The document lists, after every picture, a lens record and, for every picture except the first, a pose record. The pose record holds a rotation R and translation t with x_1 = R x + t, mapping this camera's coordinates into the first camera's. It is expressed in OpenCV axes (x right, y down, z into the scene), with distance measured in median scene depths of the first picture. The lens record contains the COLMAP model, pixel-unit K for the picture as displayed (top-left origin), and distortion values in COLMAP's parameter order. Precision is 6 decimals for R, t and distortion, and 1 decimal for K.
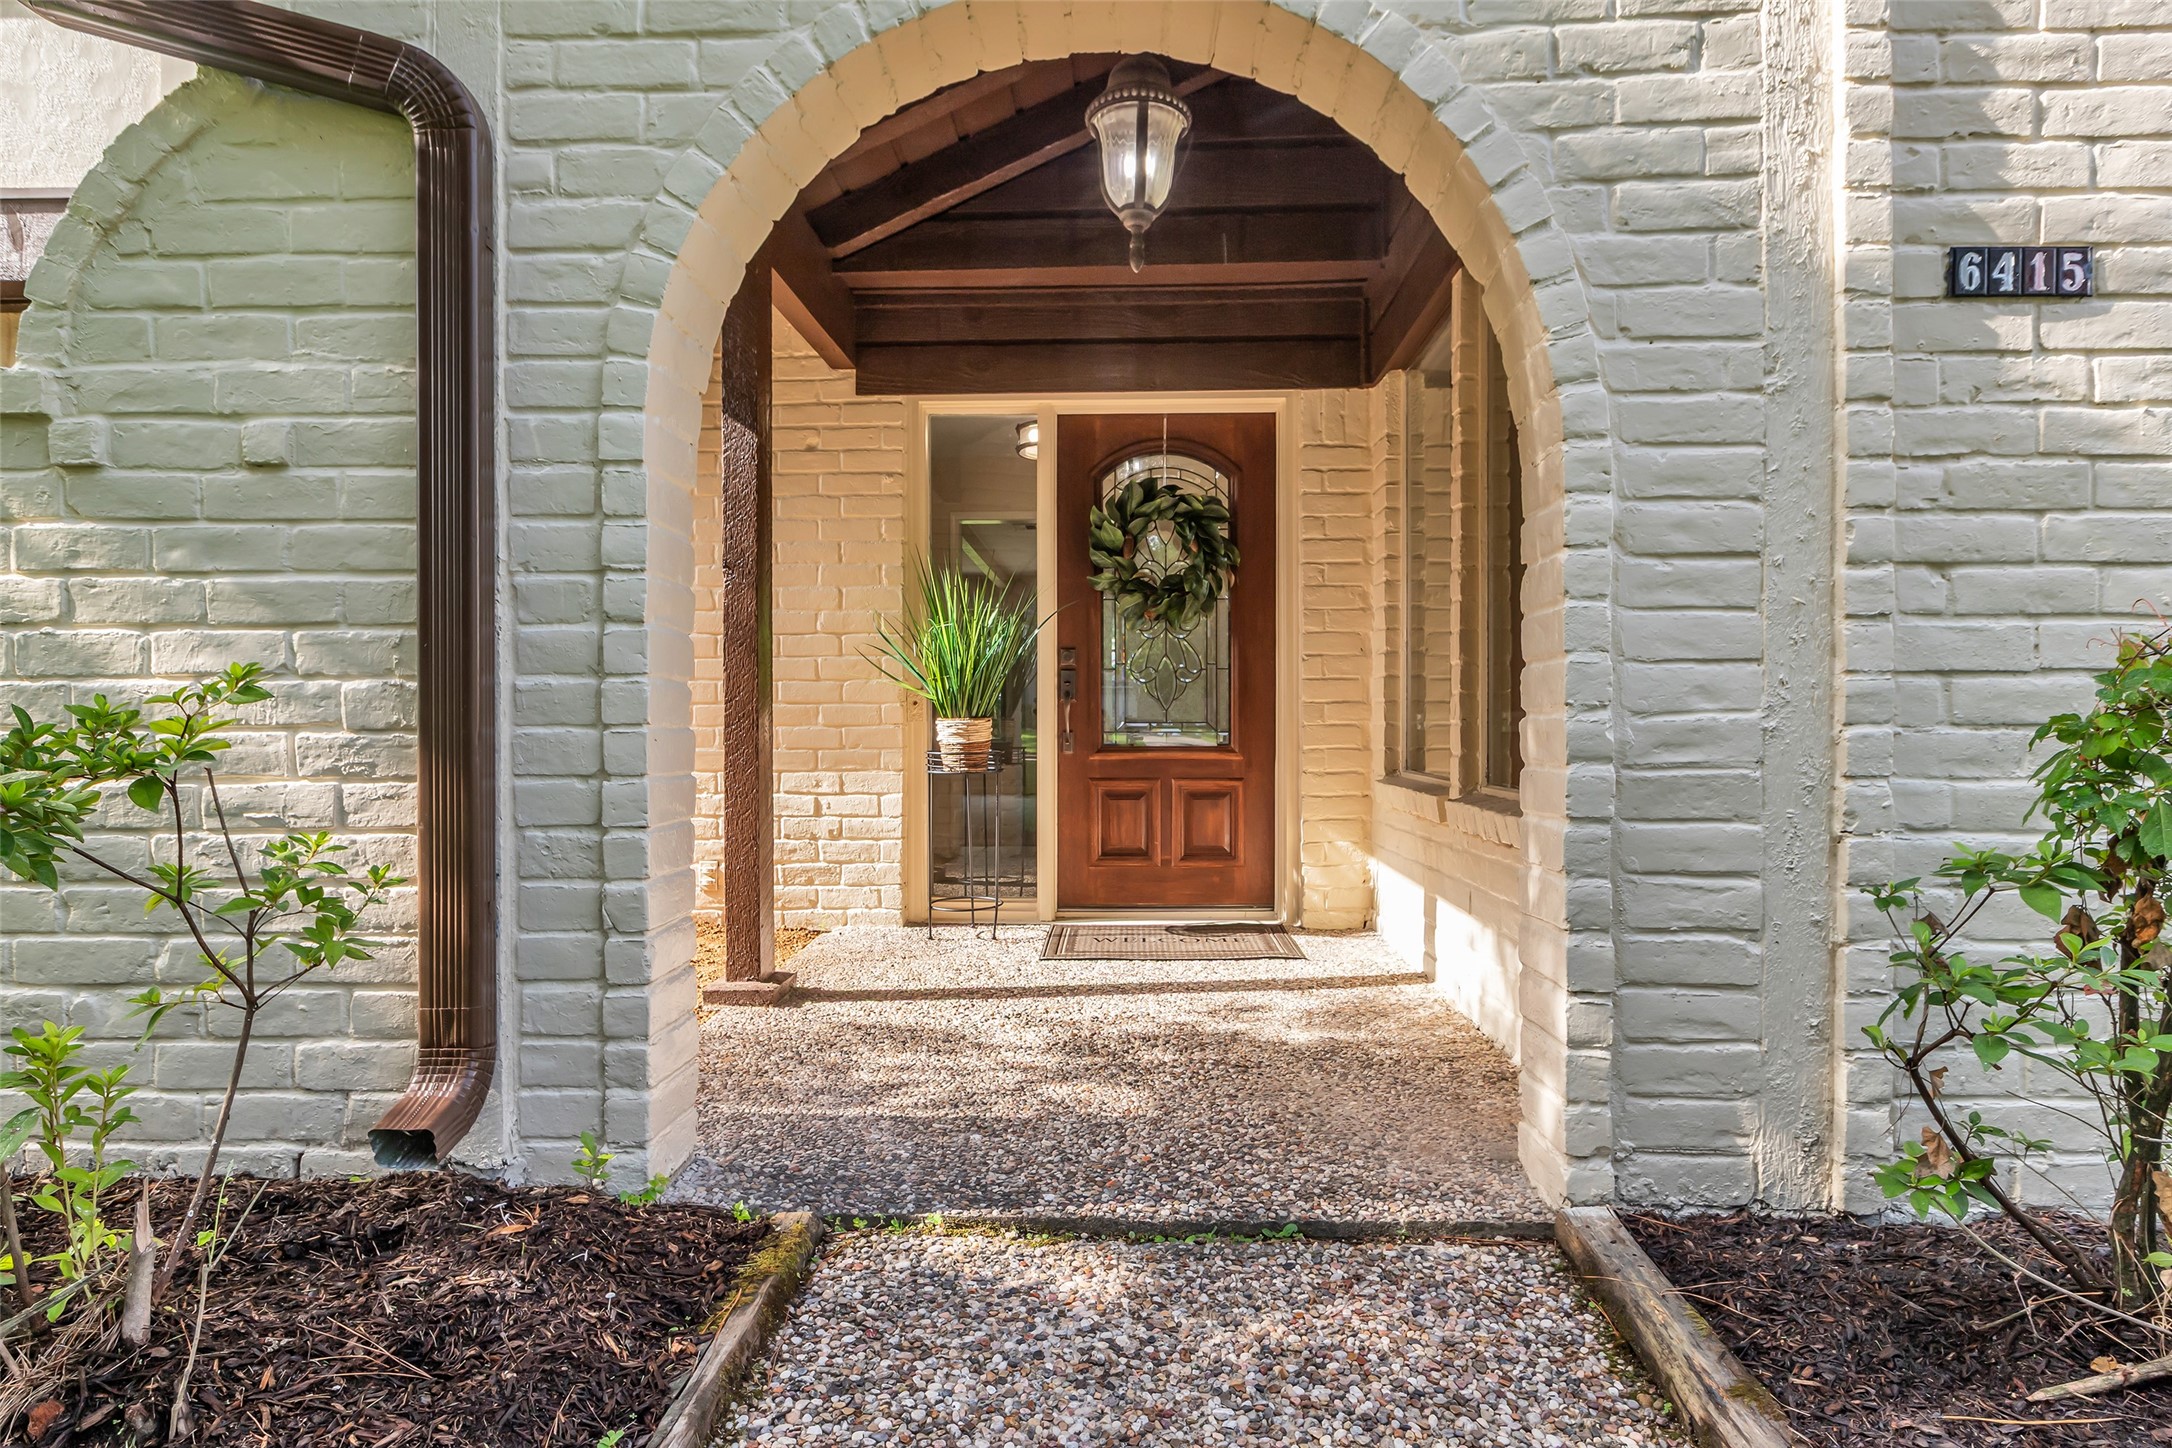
lens RADIAL K [[964.8, 0, 1099.1], [0, 964.8, 732.0], [0, 0, 1]] dist [0.011096, 0.000347]
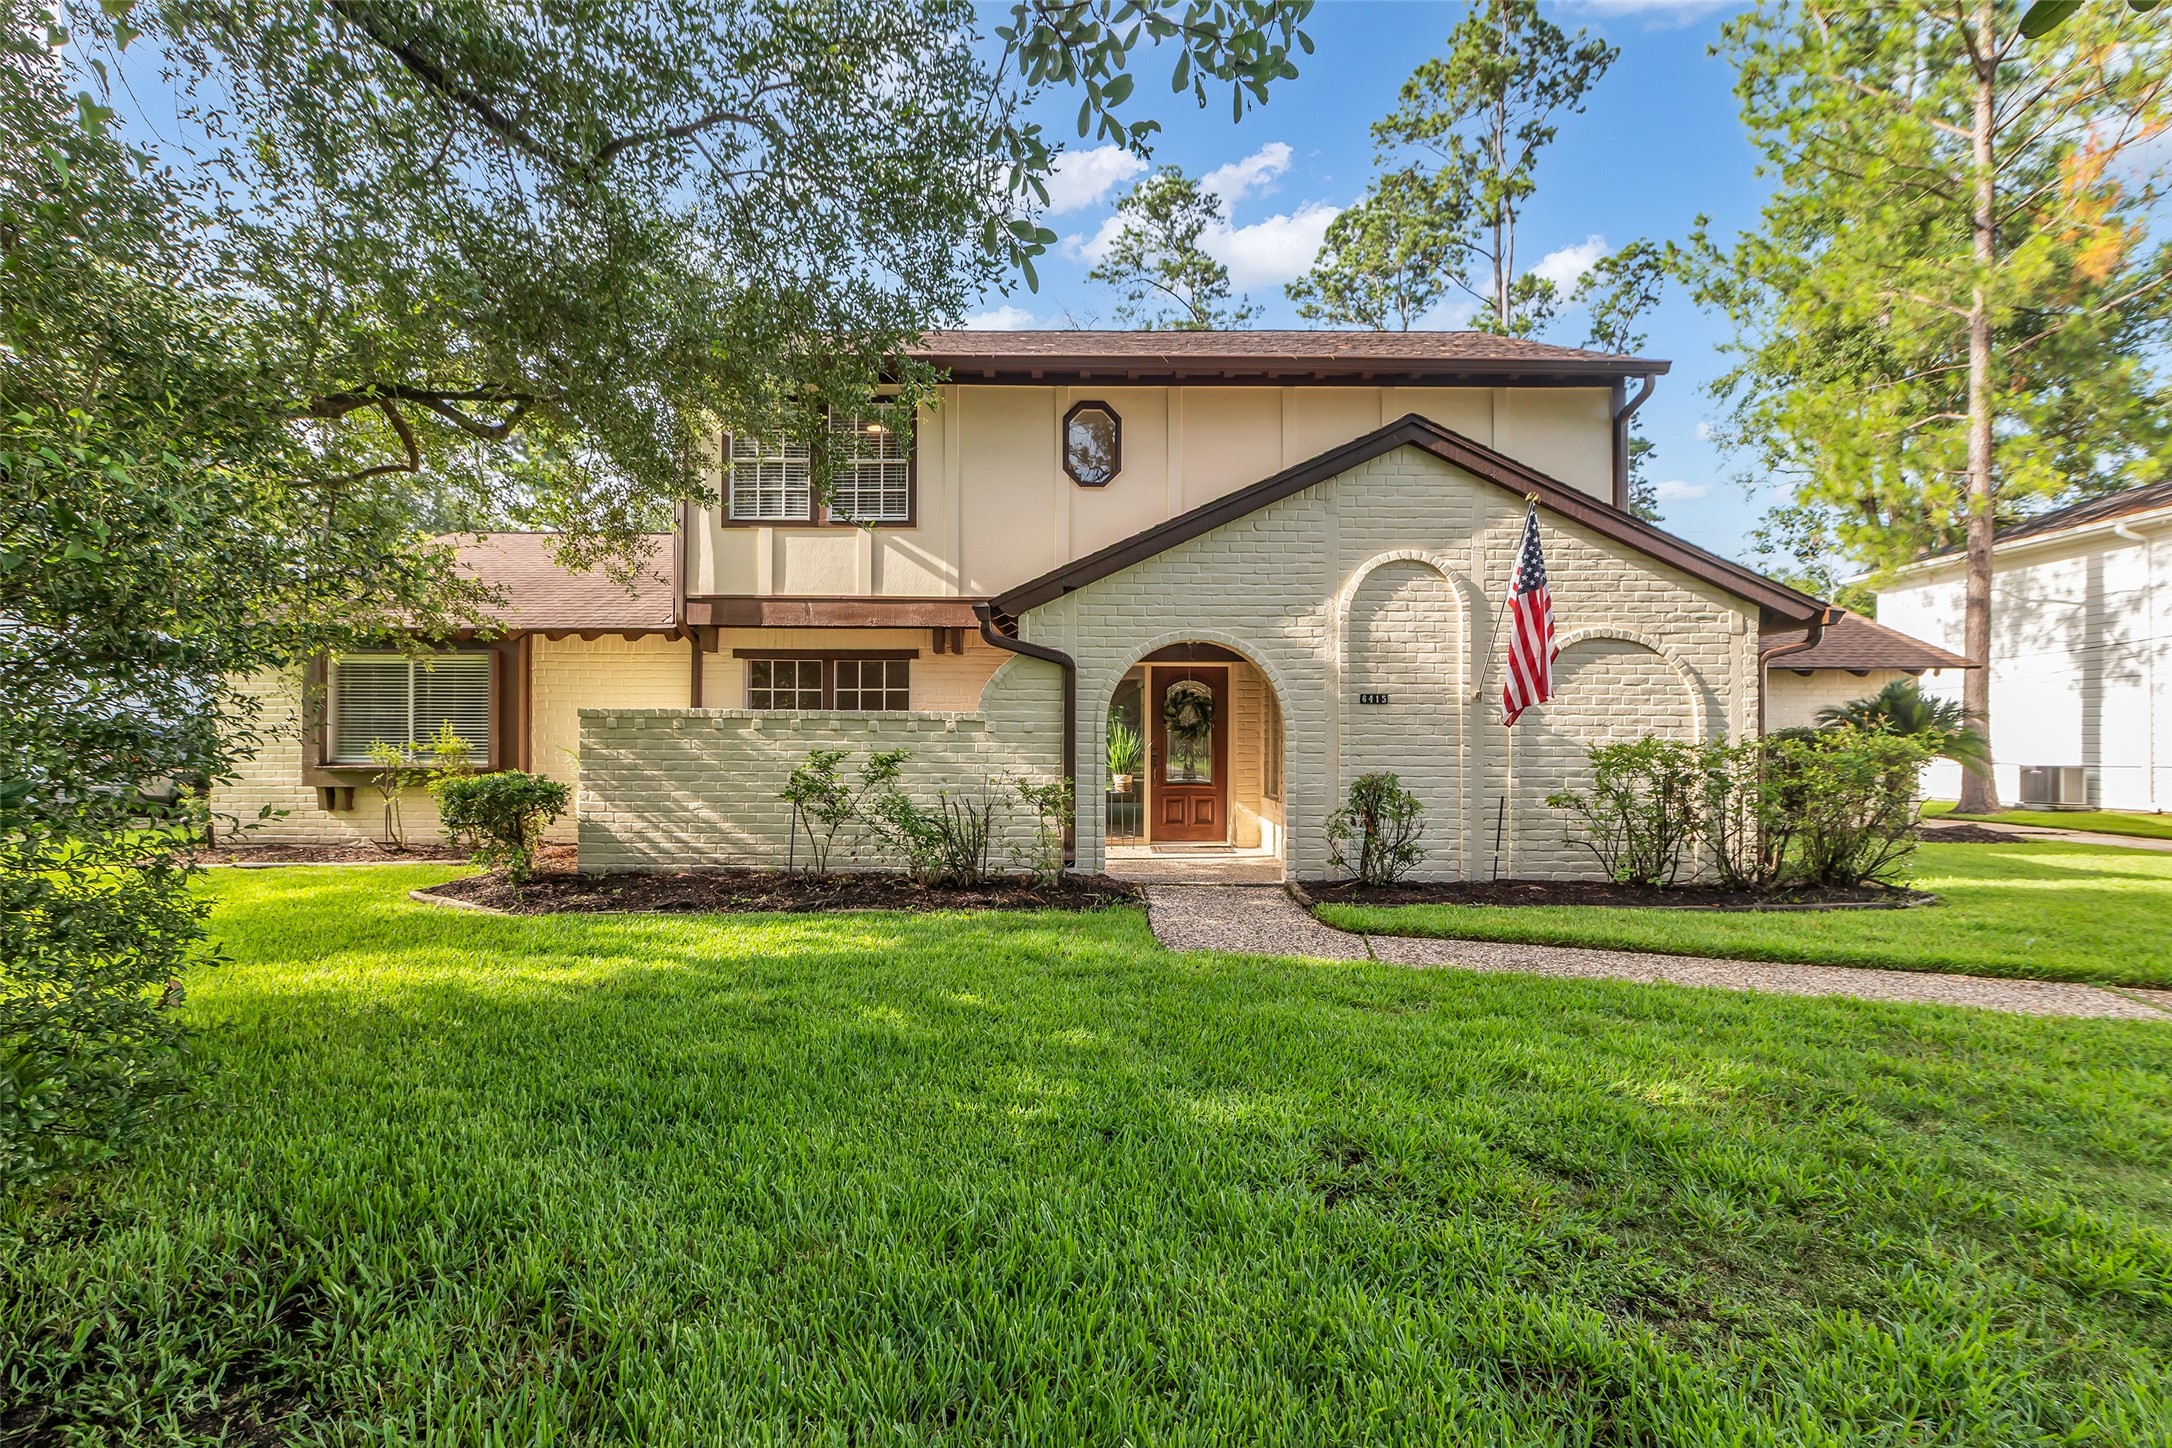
lens RADIAL K [[964.8, 0, 1099.1], [0, 964.8, 732.0], [0, 0, 1]] dist [0.011096, 0.000347]
pose [[0.998124, 0.008276, 0.060658, -0.375918], [-0.007650, 0.999915, -0.010545, -0.107333], [-0.060740, 0.010061, 0.998103, -1.856860]]
